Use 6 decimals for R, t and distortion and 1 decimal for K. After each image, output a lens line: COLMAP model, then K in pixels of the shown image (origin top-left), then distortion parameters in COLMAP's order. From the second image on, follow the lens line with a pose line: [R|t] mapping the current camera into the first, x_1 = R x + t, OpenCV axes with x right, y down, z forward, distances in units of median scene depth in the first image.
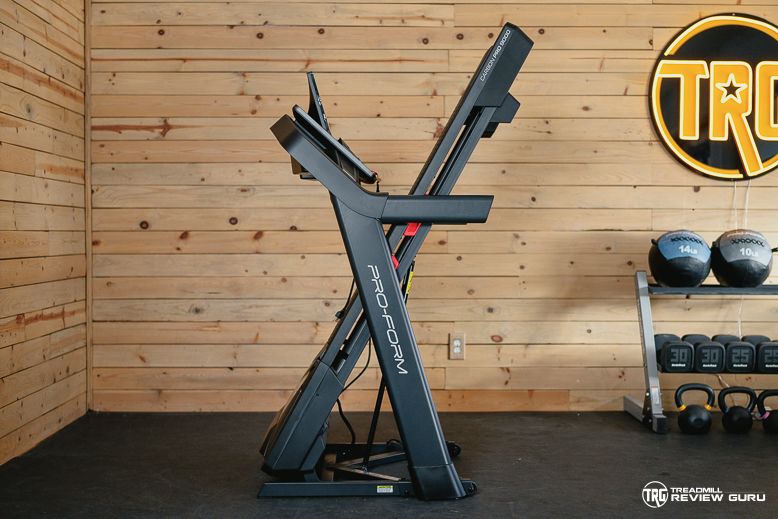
lens RADIAL K [[1208.8, 0, 391.2], [0, 1208.8, 256.2], [0, 0, 1]] dist [0.019576, 0.000000]
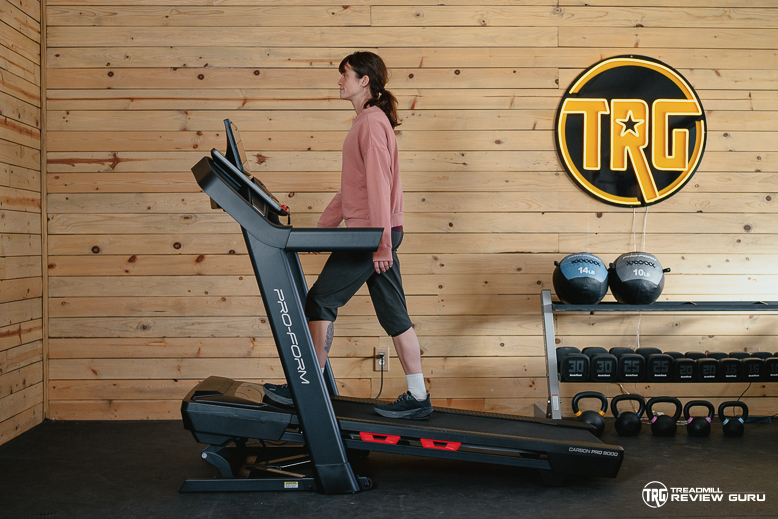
lens RADIAL K [[1208.8, 0, 387.1], [0, 1208.8, 261.7], [0, 0, 1]] dist [0.019576, 0.000000]
pose [[0.999970, -0.004000, 0.006591, 0.052820], [0.004033, 0.999979, -0.004996, -0.008327], [-0.006571, 0.005022, 0.999966, -0.098799]]
